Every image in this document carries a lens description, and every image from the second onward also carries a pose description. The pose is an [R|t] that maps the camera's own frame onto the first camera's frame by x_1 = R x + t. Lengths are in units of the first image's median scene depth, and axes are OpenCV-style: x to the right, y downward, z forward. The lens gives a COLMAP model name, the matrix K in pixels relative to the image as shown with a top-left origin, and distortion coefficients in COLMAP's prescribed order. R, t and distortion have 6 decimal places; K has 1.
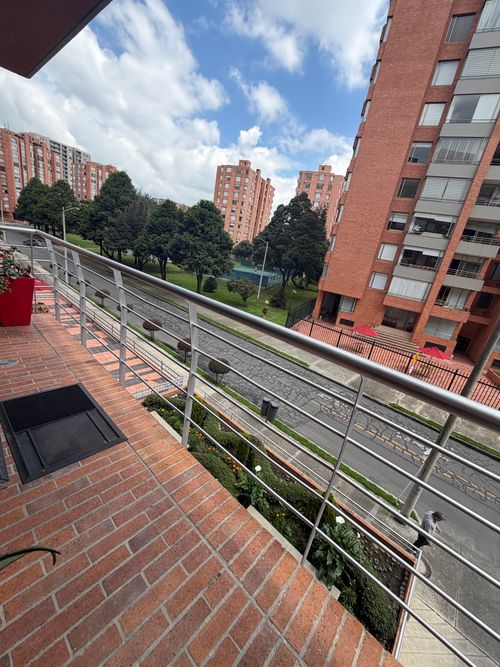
lens RADIAL K [[264.0, 0, 249.9], [0, 264.0, 330.8], [0, 0, 1]] dist [0.003205, 0.000429]
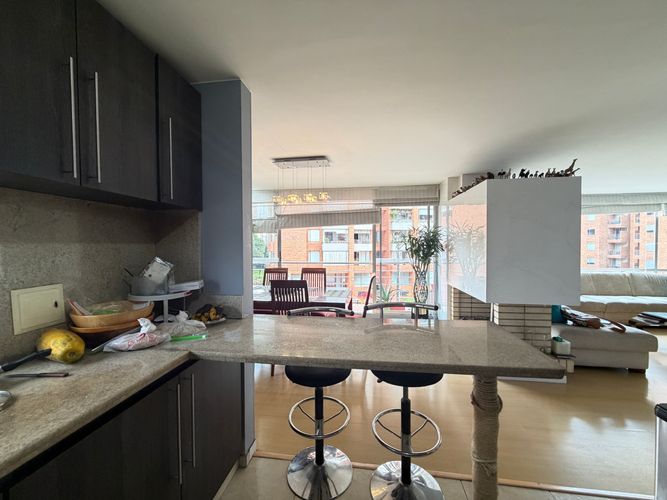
lens RADIAL K [[264.0, 0, 334.5], [0, 264.0, 249.7], [0, 0, 1]] dist [0.003205, 0.000429]
pose [[0.828668, -0.179940, 0.530030, -0.155801], [0.309309, 0.936418, -0.165680, 0.036843], [-0.466517, 0.301236, 0.831636, -0.195570]]
